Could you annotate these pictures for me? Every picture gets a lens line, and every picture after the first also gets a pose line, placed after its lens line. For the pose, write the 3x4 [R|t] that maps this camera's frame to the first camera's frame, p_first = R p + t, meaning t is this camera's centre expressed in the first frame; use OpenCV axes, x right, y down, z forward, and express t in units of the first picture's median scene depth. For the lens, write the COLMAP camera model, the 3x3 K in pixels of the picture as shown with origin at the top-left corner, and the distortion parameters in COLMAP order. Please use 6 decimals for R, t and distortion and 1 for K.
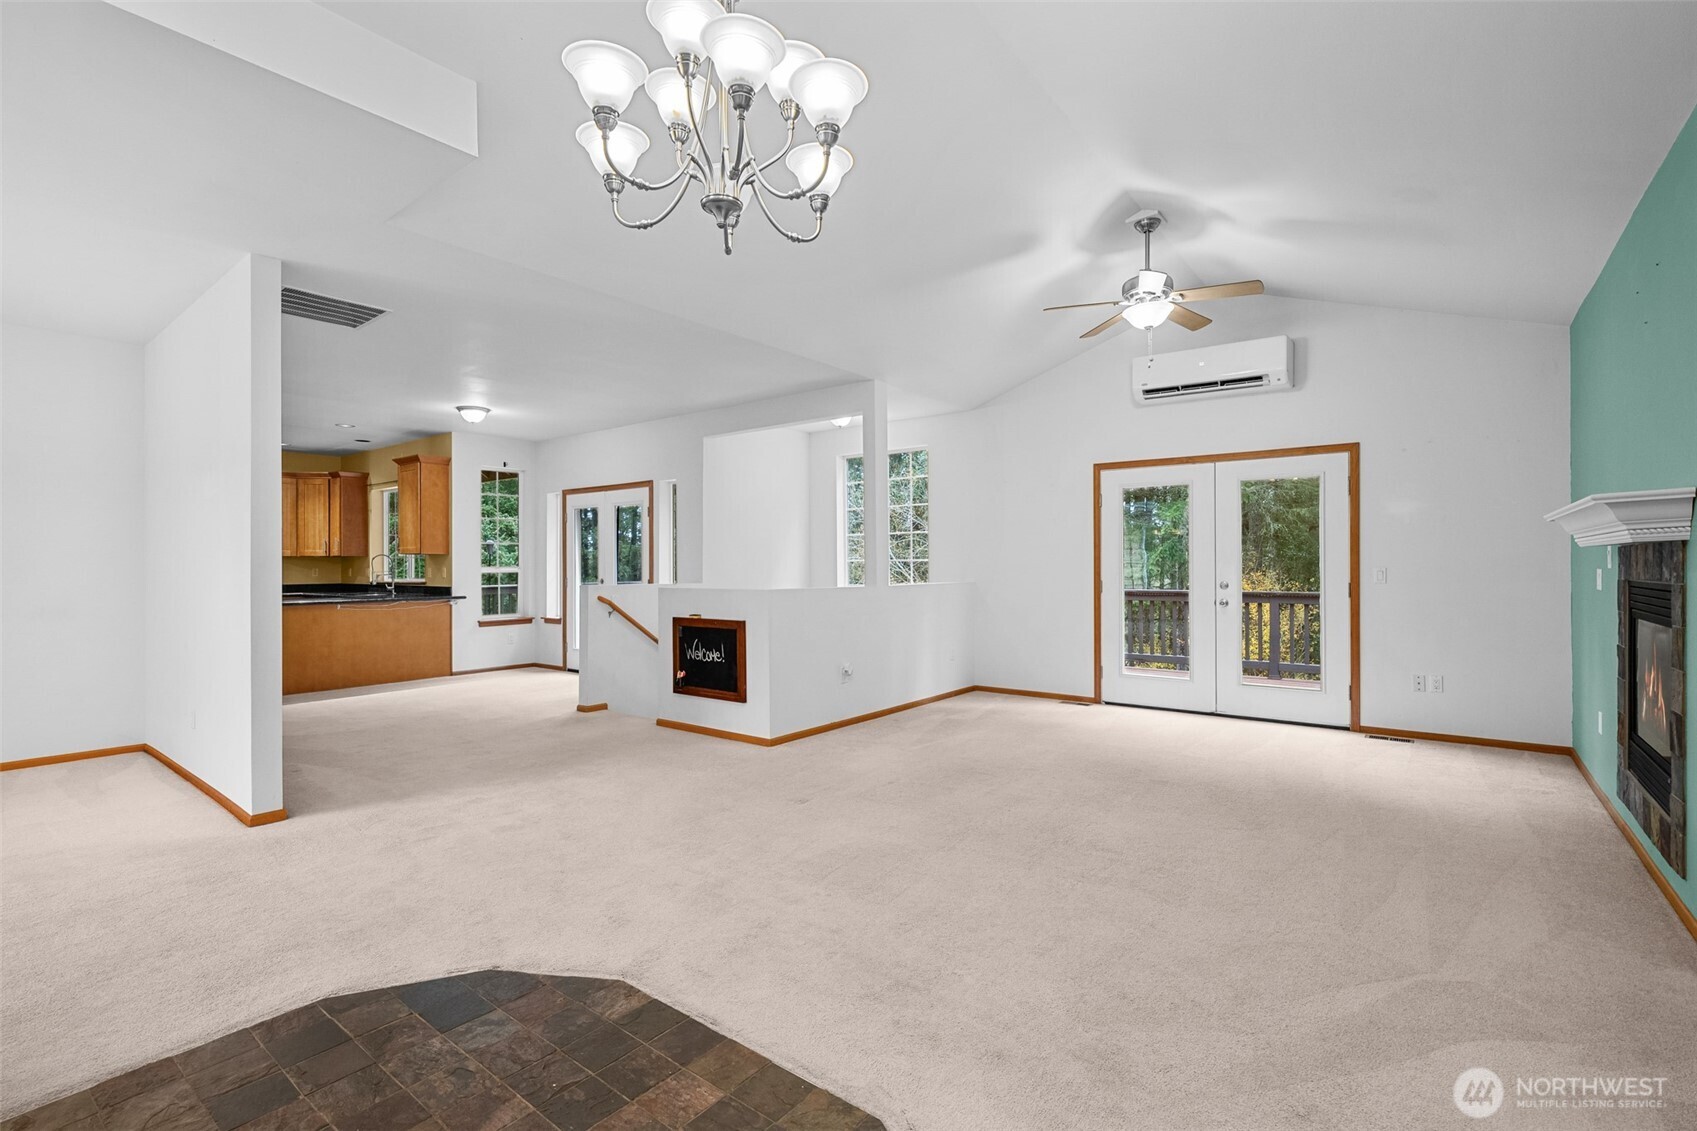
lens RADIAL K [[767.0, 0, 848.5], [0, 767.0, 564.2], [0, 0, 1]] dist [-0.008436, 0.000703]
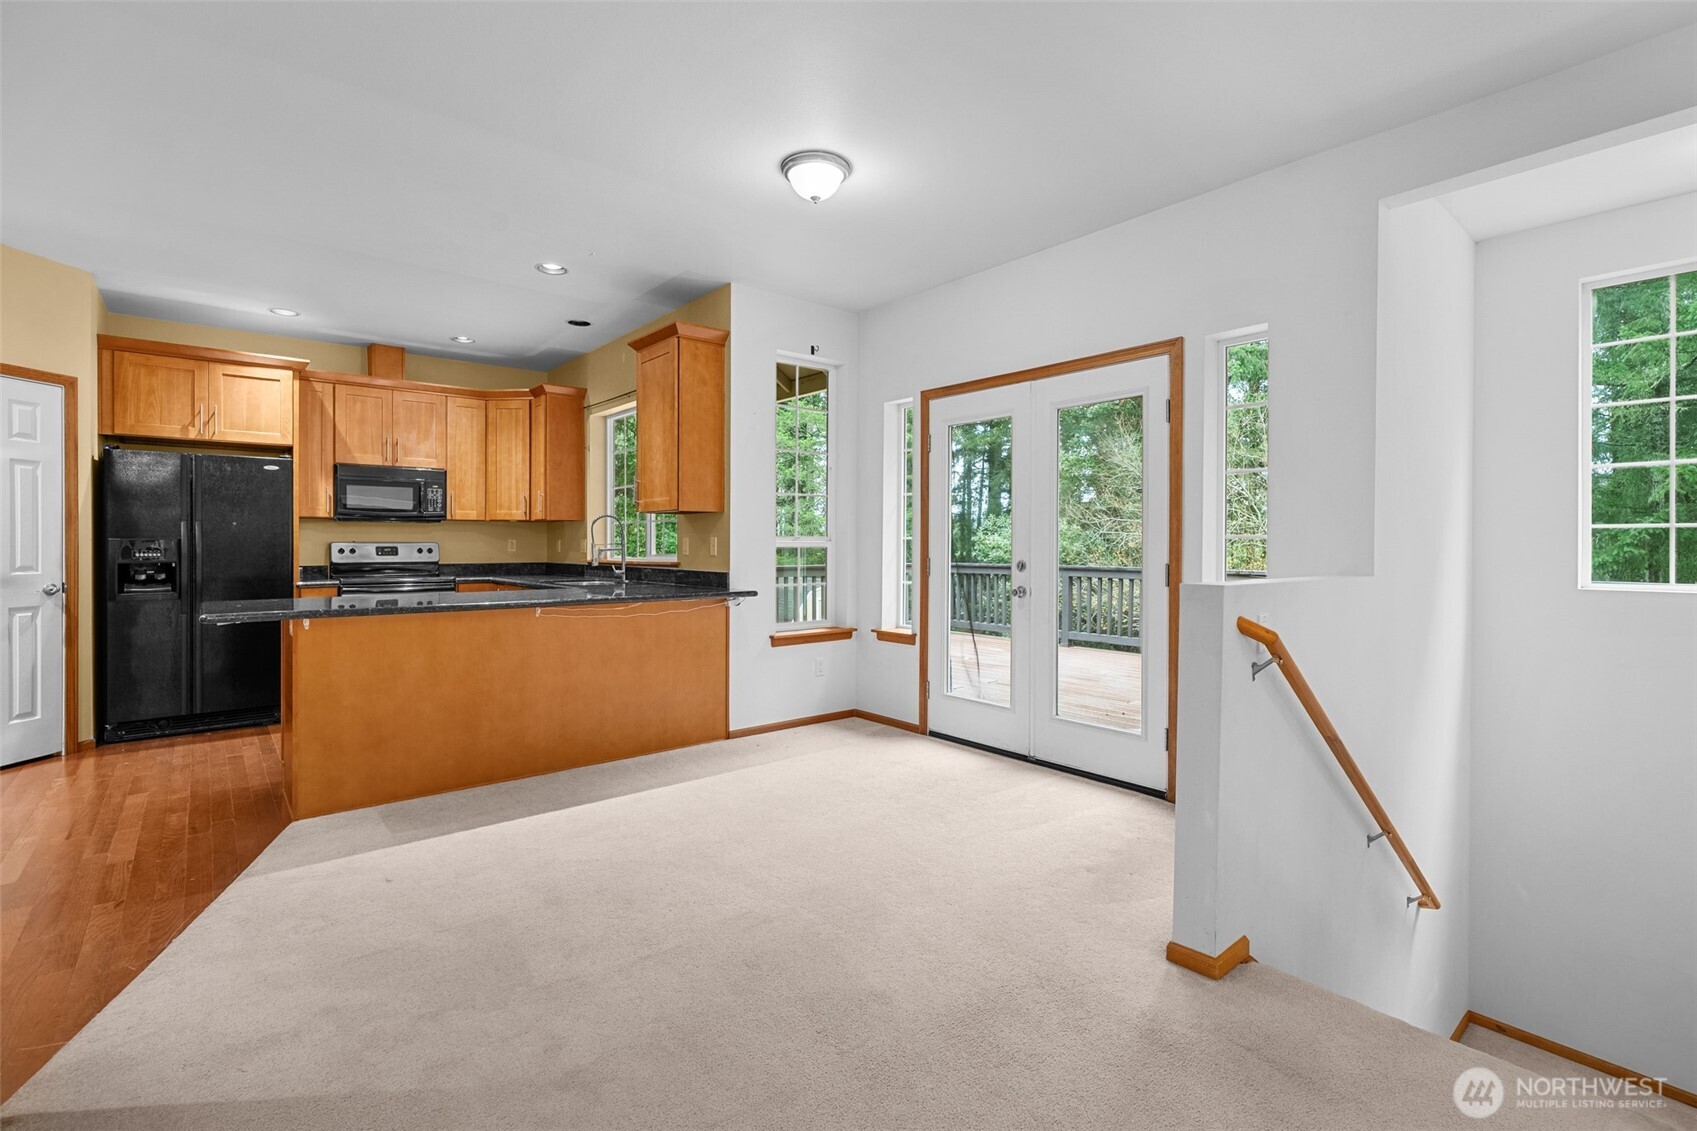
lens RADIAL K [[767.0, 0, 842.0], [0, 767.0, 551.2], [0, 0, 1]] dist [-0.008436, 0.000703]
pose [[0.974940, 0.009185, -0.222276, -0.297201], [-0.007007, 0.999919, 0.010586, 0.007579], [0.222355, -0.008763, 0.974926, 0.455902]]
